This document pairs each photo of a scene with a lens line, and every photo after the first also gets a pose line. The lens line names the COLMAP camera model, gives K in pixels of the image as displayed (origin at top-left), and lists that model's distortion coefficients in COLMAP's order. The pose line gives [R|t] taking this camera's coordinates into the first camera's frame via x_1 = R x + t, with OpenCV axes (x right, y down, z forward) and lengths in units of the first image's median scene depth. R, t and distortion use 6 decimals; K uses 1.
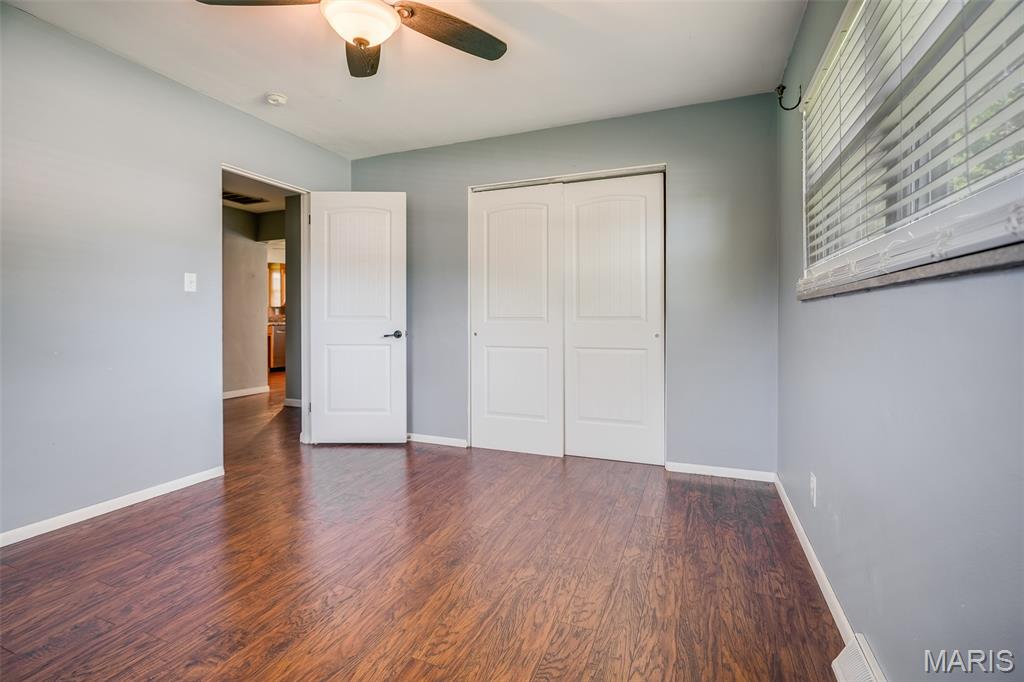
lens RADIAL K [[466.5, 0, 509.2], [0, 466.5, 315.6], [0, 0, 1]] dist [-0.001296, 0.000007]
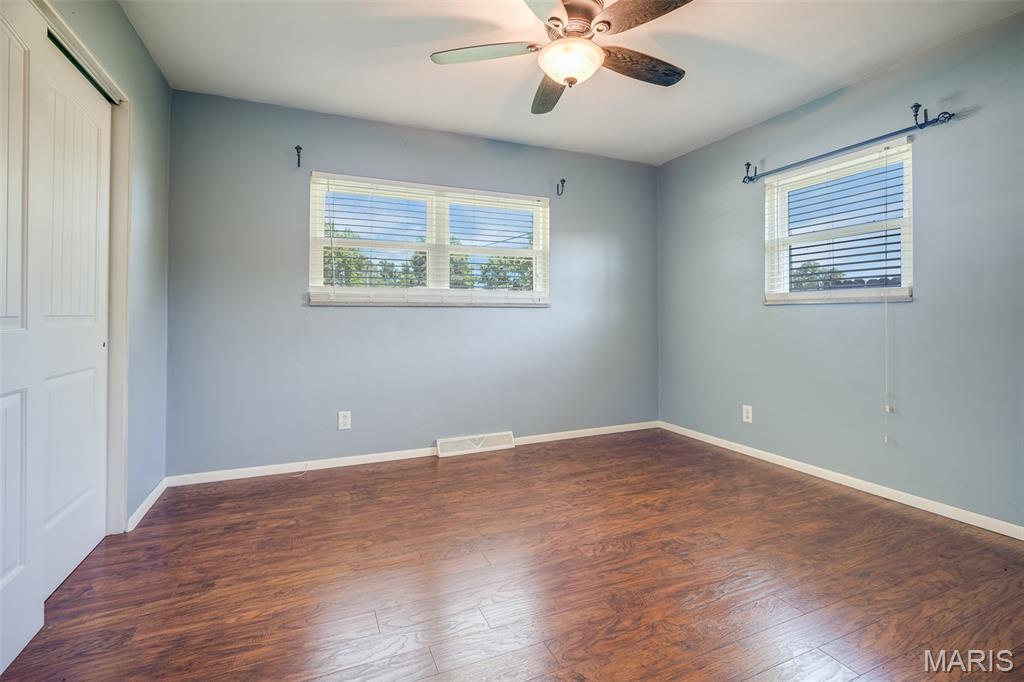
lens RADIAL K [[465.0, 0, 509.8], [0, 465.0, 334.2], [0, 0, 1]] dist [-0.002614, -0.000076]
pose [[-0.714836, -0.022227, 0.698938, -1.005572], [-0.002426, 0.999568, 0.029306, 0.011562], [-0.699288, 0.019254, -0.714581, 1.928549]]
